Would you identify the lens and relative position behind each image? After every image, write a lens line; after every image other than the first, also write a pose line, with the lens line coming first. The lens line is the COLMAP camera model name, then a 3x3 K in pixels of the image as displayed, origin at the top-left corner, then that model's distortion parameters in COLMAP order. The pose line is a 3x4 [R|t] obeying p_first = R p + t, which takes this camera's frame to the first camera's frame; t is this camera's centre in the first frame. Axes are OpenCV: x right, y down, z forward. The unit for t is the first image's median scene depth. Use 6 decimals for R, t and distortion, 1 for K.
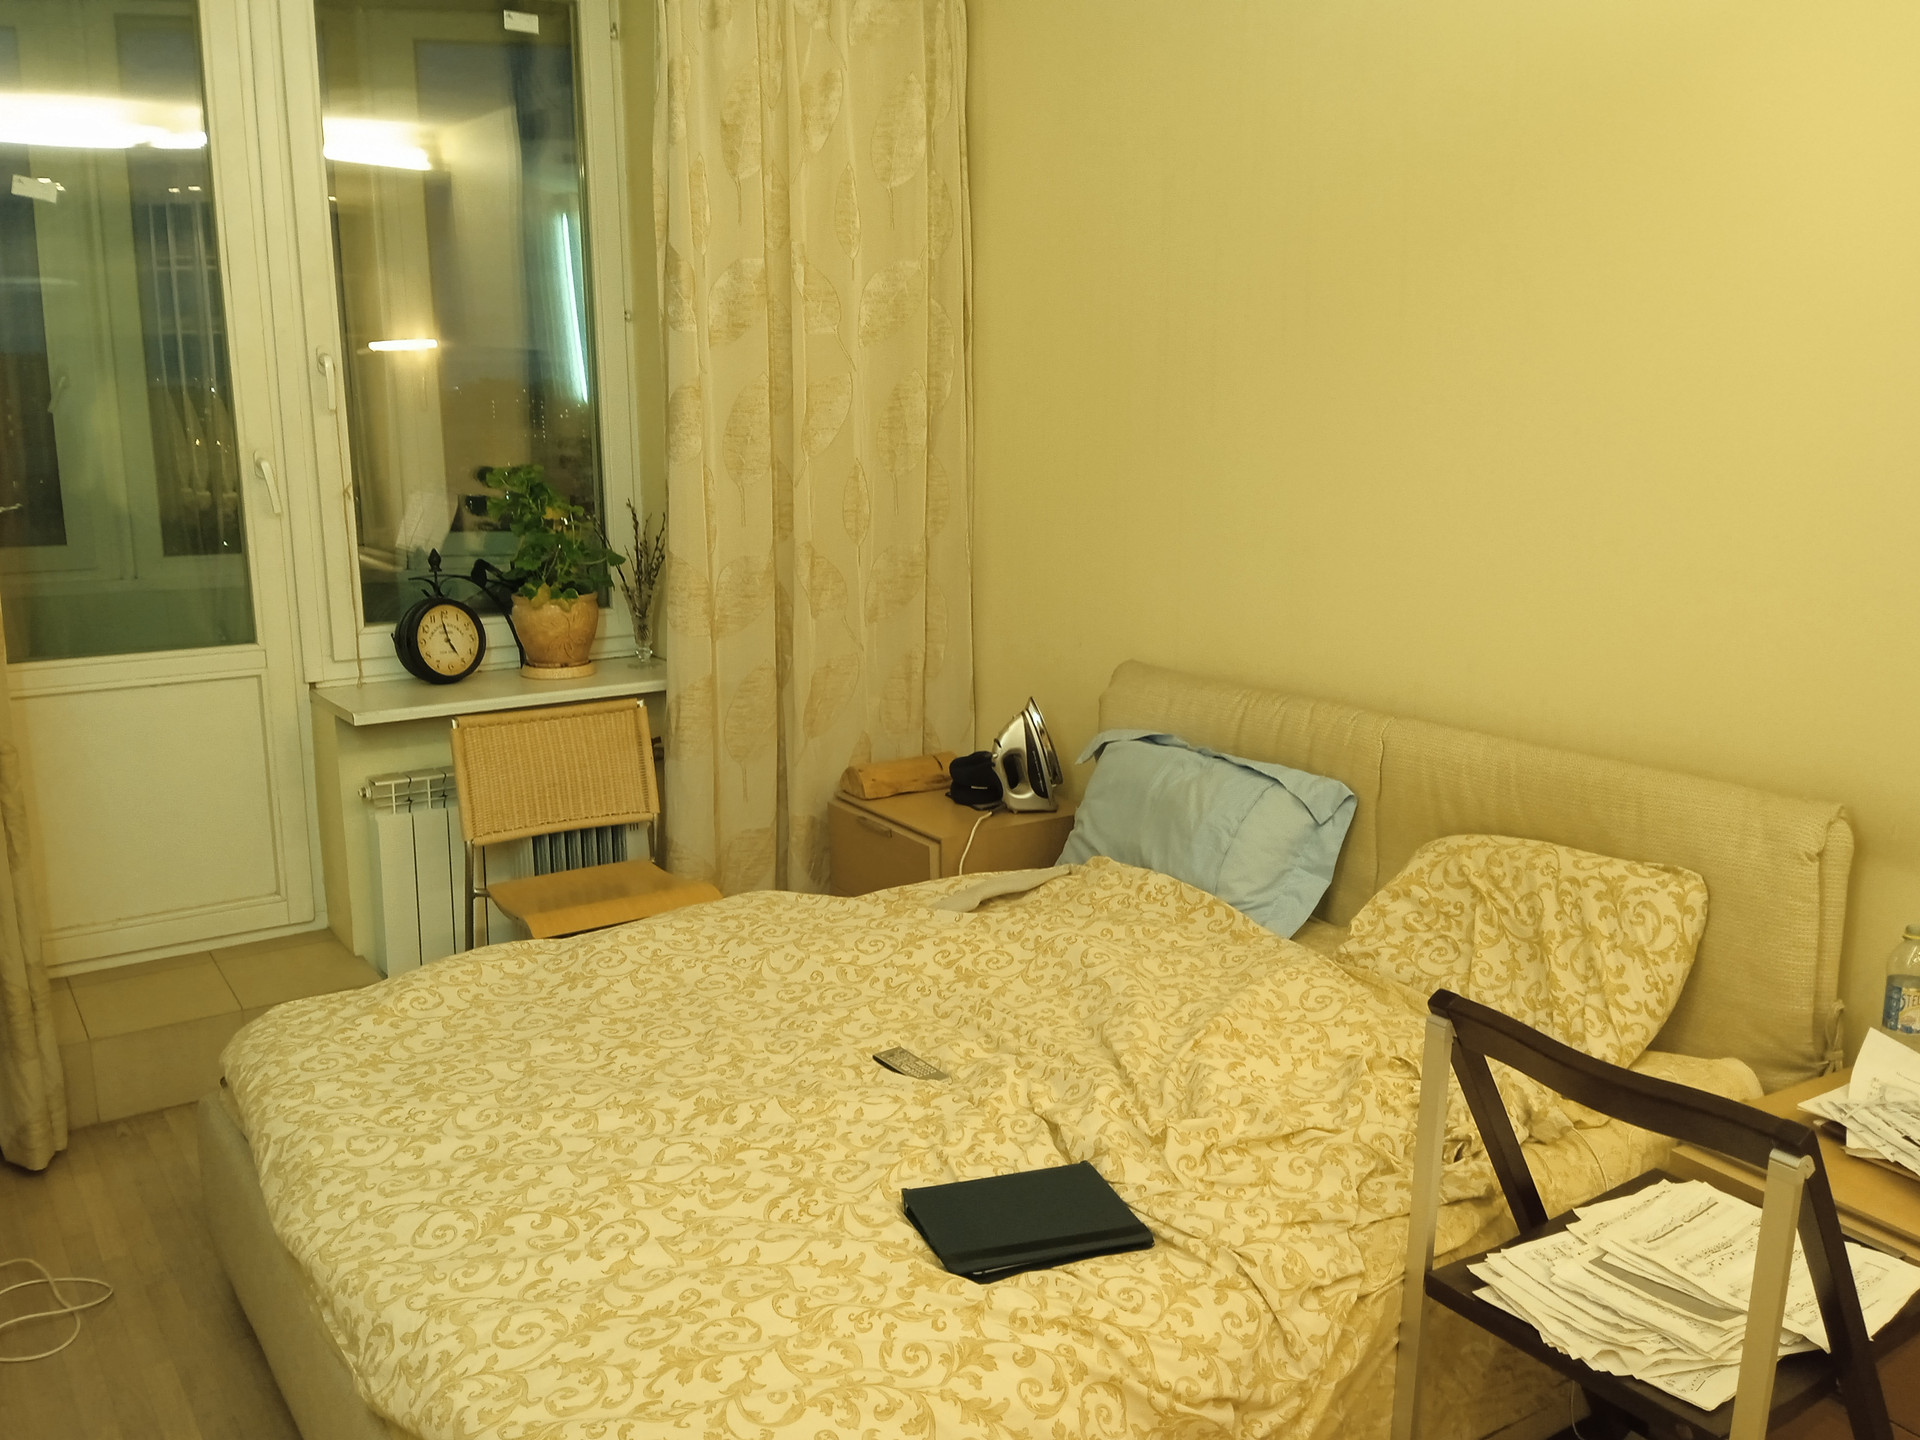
lens RADIAL K [[1626.1, 0, 957.3], [0, 1626.1, 722.1], [0, 0, 1]] dist [0.085858, -0.159833]
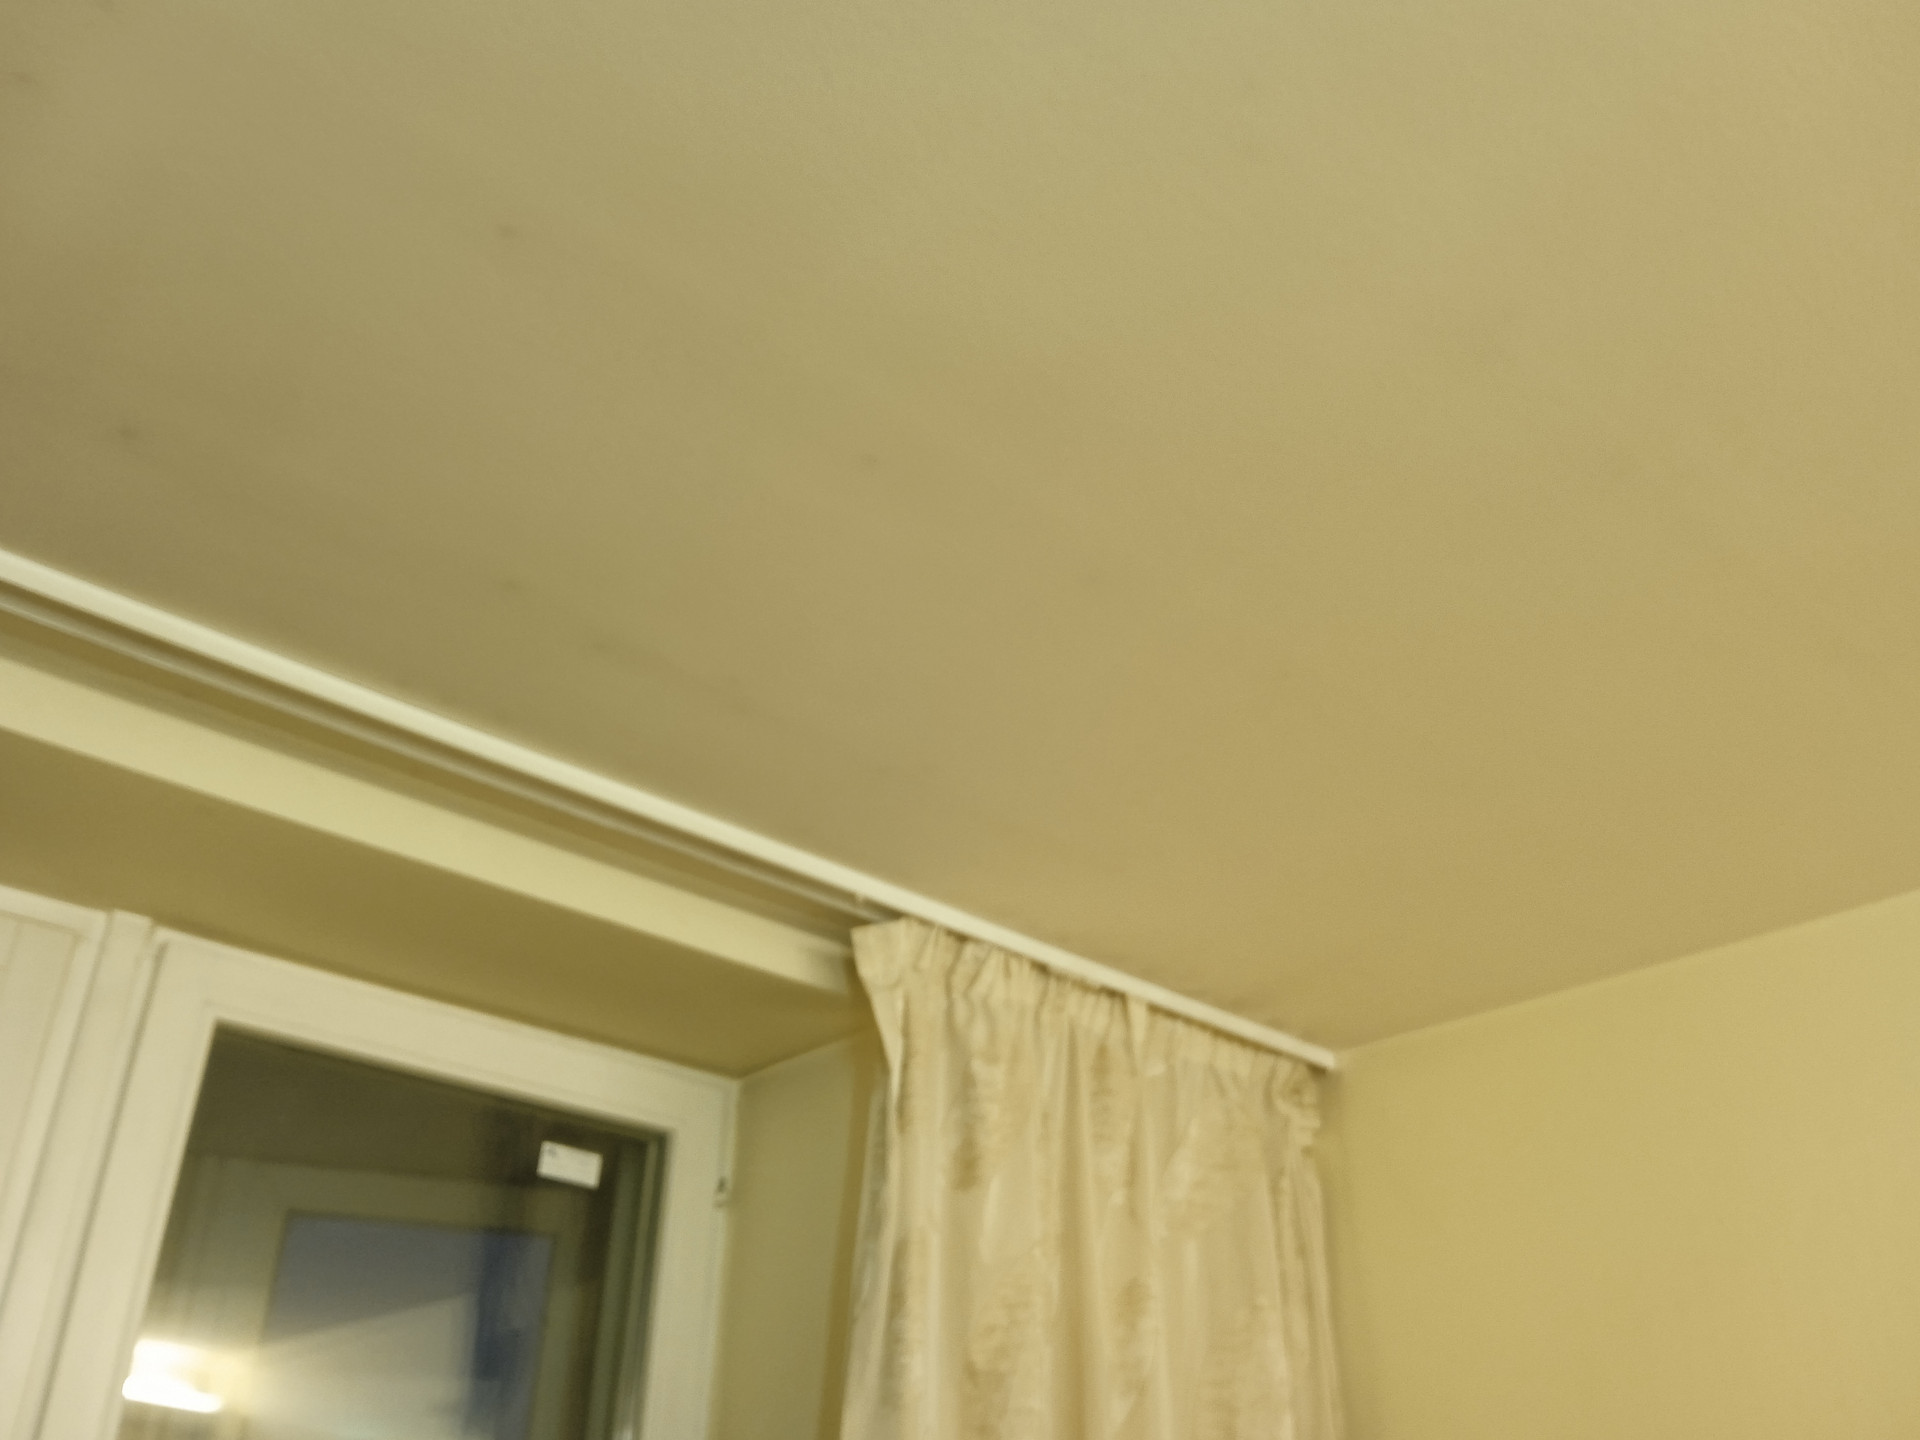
lens RADIAL K [[1626.1, 0, 960.1], [0, 1626.1, 722.4], [0, 0, 1]] dist [0.085858, -0.159833]
pose [[0.989101, 0.090756, 0.115945, -0.214571], [0.009582, 0.746109, -0.665755, -0.175260], [-0.146929, 0.659610, 0.737107, 0.491725]]
